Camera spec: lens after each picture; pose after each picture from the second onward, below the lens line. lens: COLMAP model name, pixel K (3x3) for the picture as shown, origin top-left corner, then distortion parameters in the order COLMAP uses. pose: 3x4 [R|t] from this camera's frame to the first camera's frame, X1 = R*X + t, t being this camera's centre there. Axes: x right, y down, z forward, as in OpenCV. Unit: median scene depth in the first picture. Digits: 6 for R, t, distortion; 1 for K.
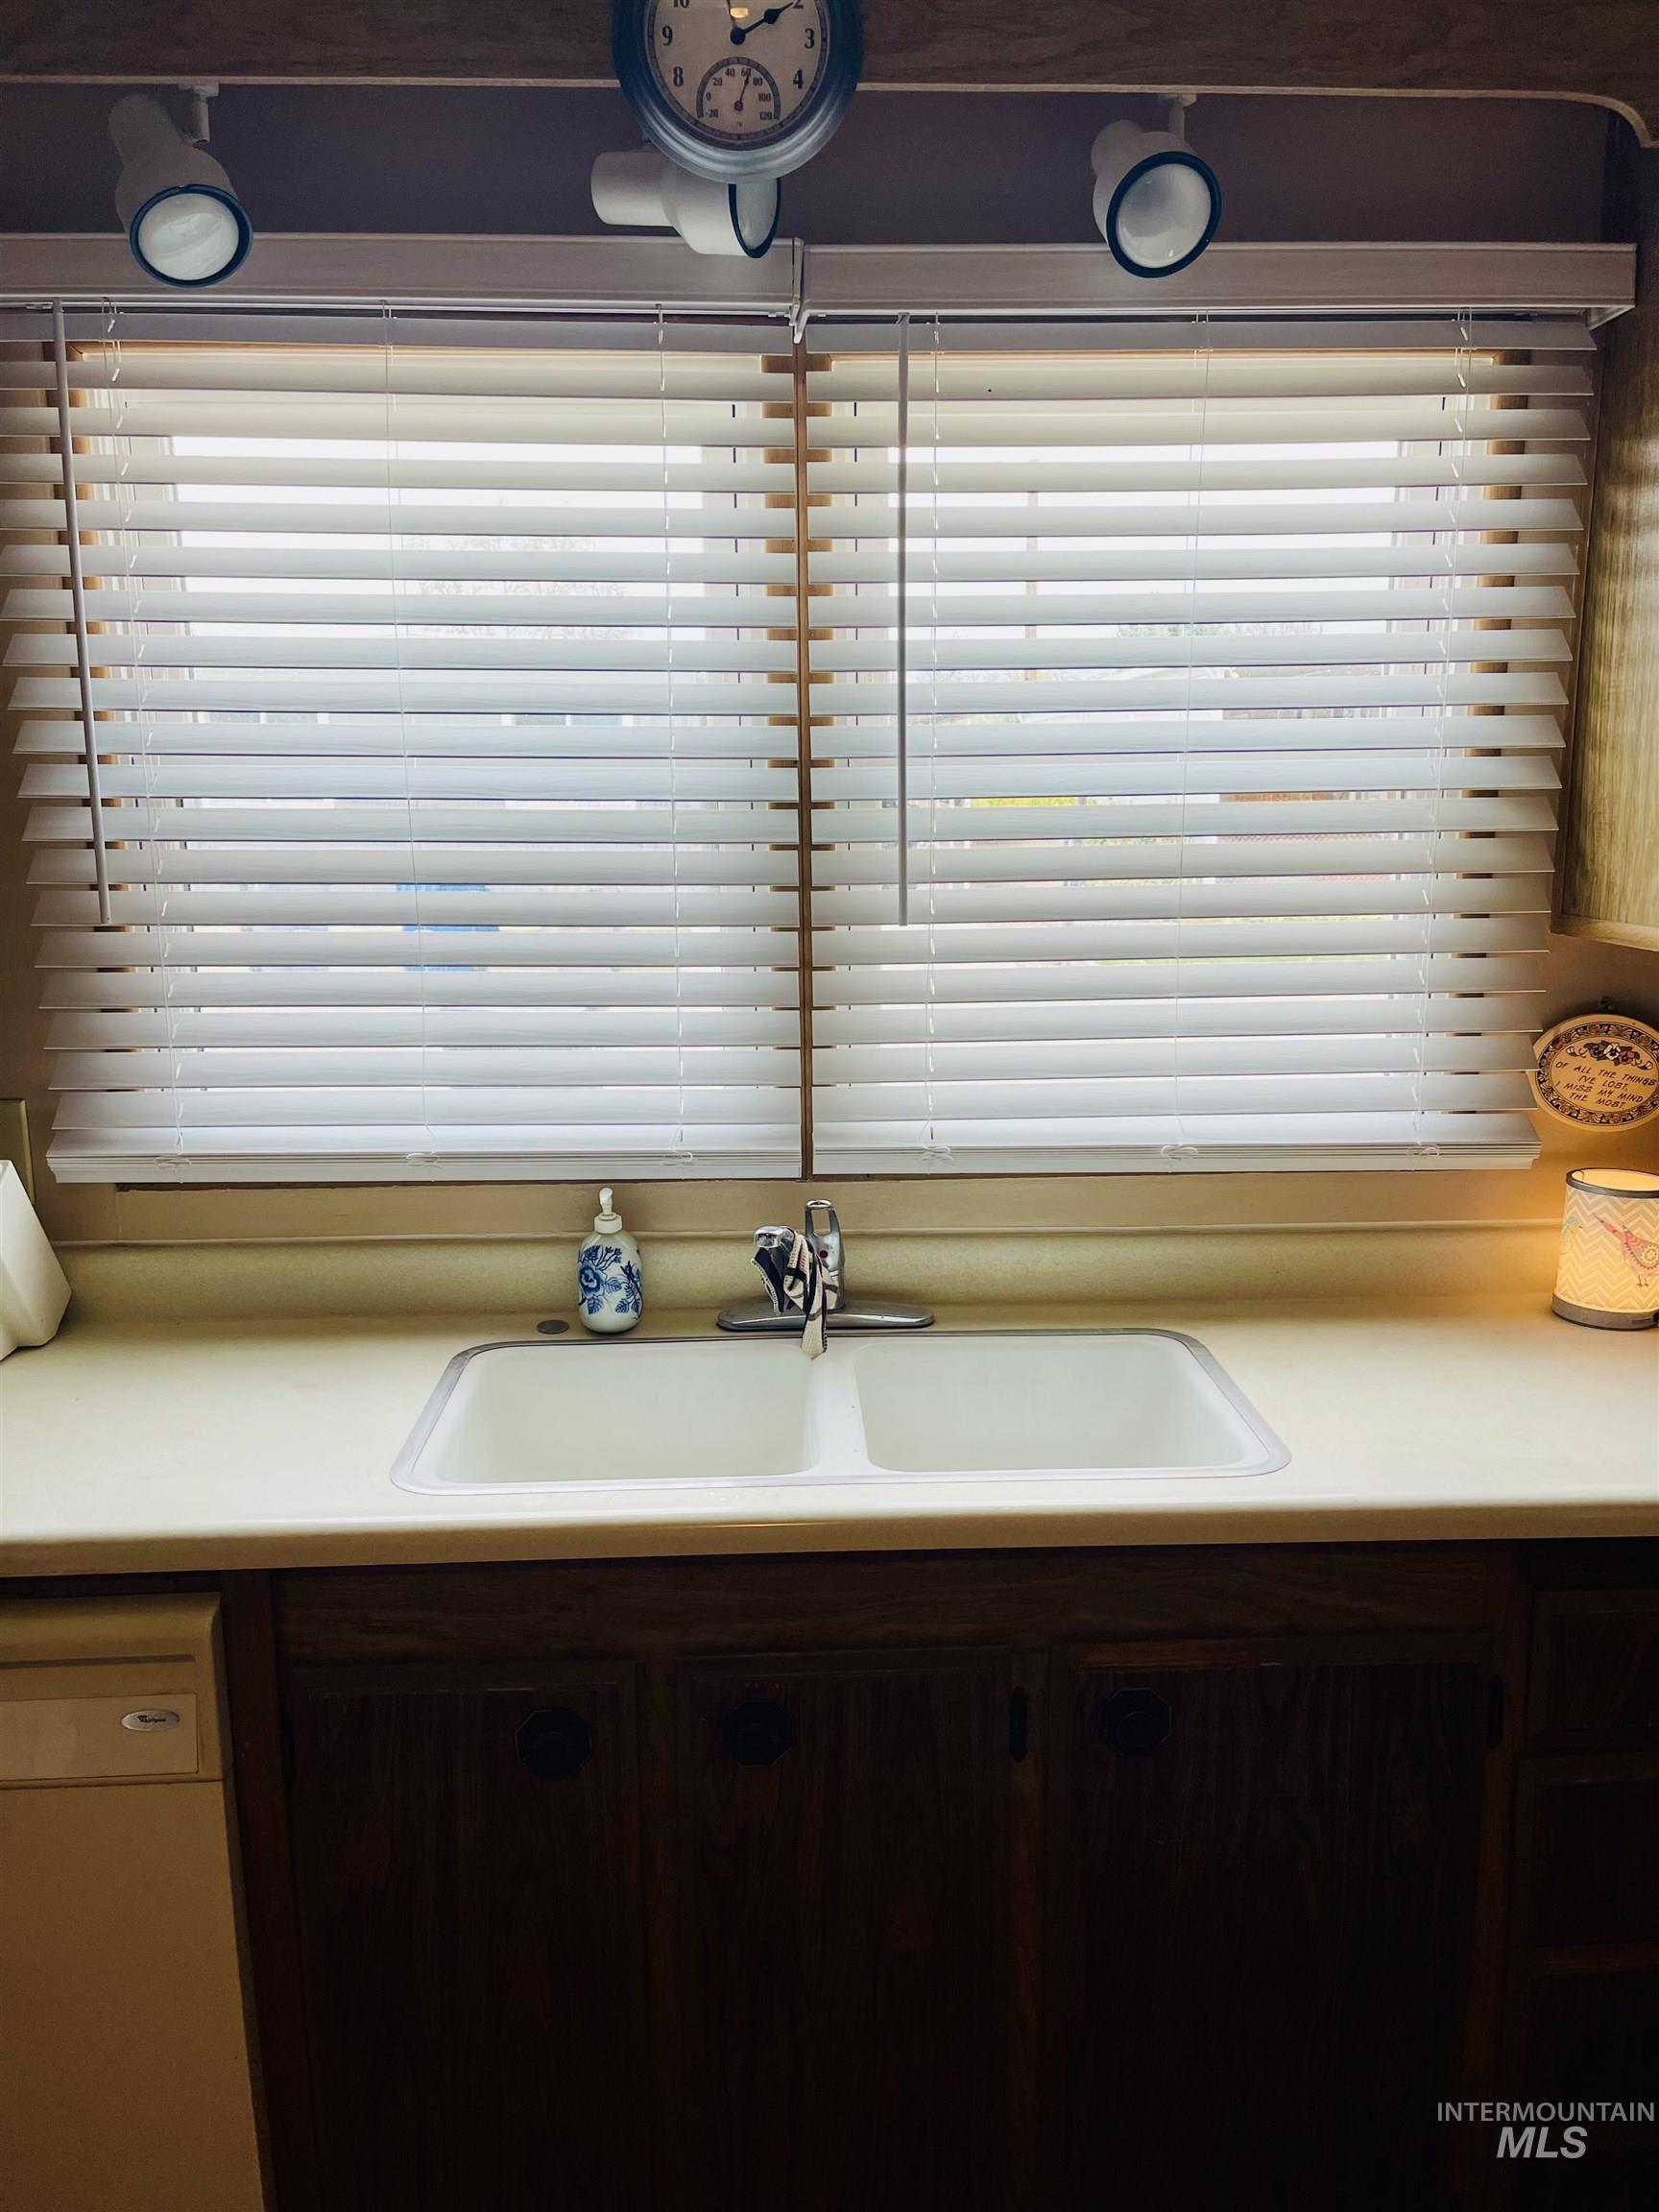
lens RADIAL K [[1588.4, 0, 834.9], [0, 1588.4, 1092.9], [0, 0, 1]] dist [0.043668, -0.006449]
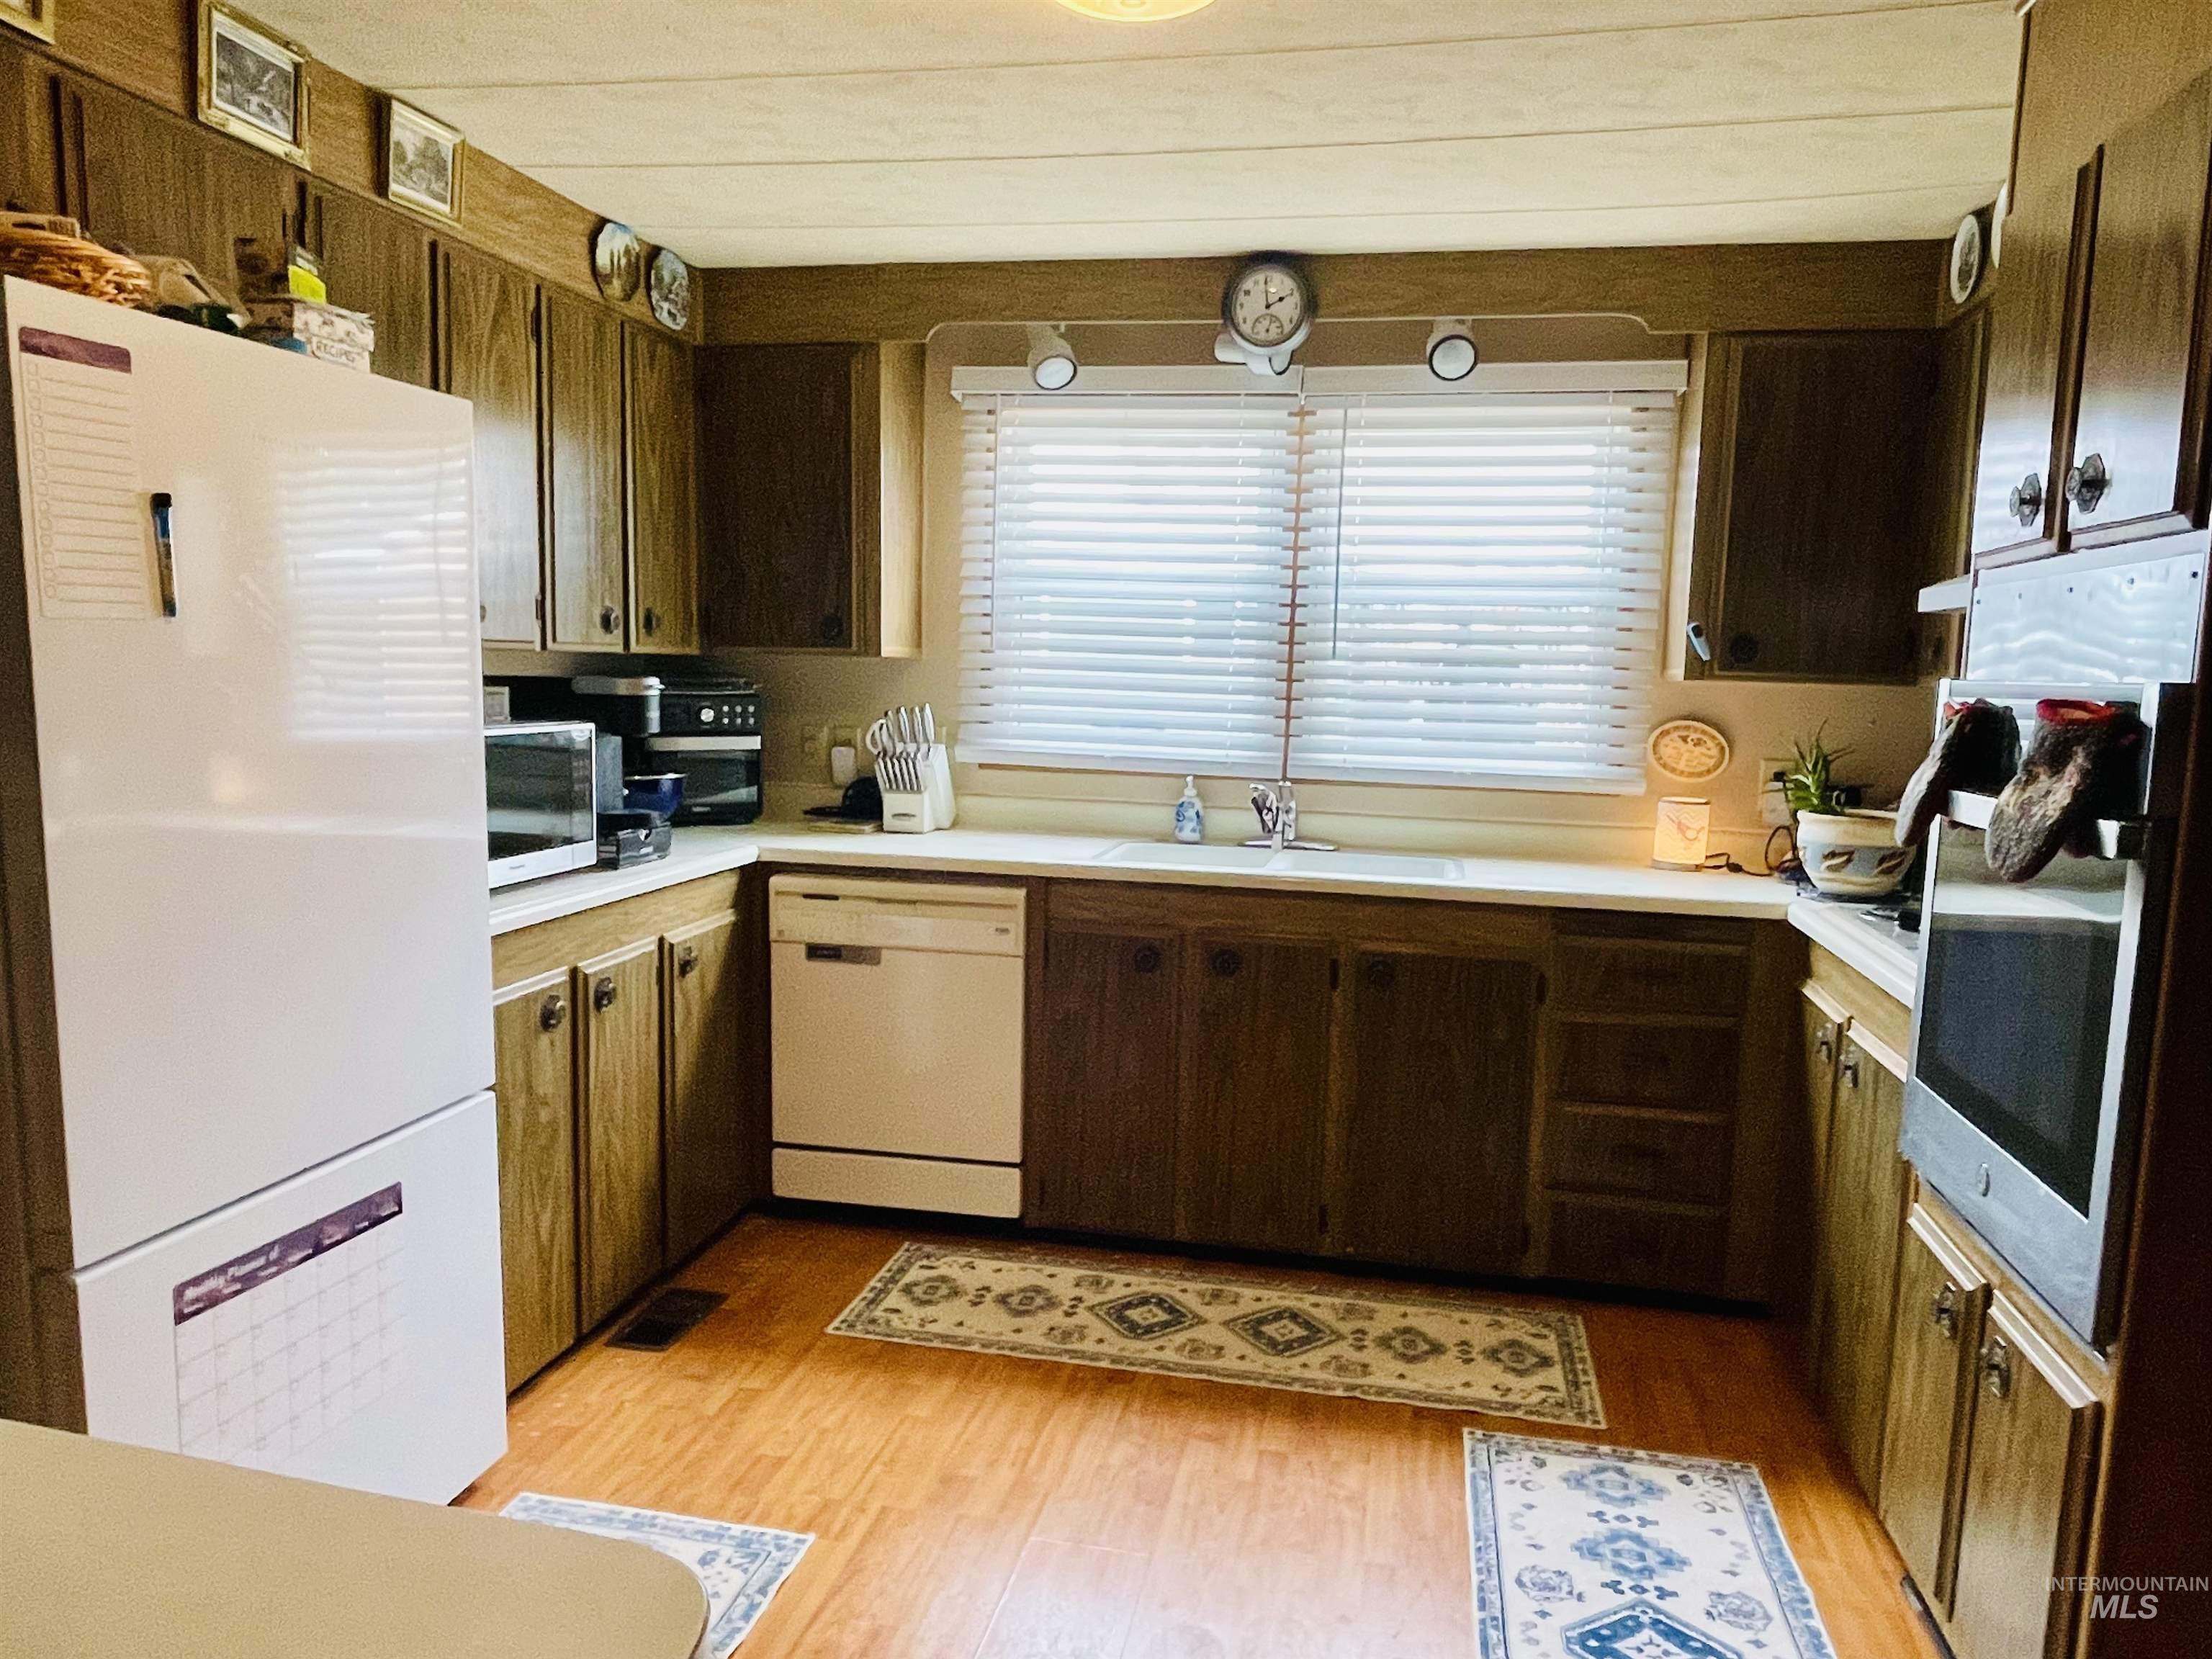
lens RADIAL K [[1566.1, 0, 1106.7], [0, 1566.1, 842.0], [0, 0, 1]] dist [0.000686, -0.009781]
pose [[0.967113, 0.061266, -0.246857, 0.286392], [-0.081086, 0.994180, -0.070929, 0.318098], [0.241075, 0.088613, 0.966453, -1.120350]]
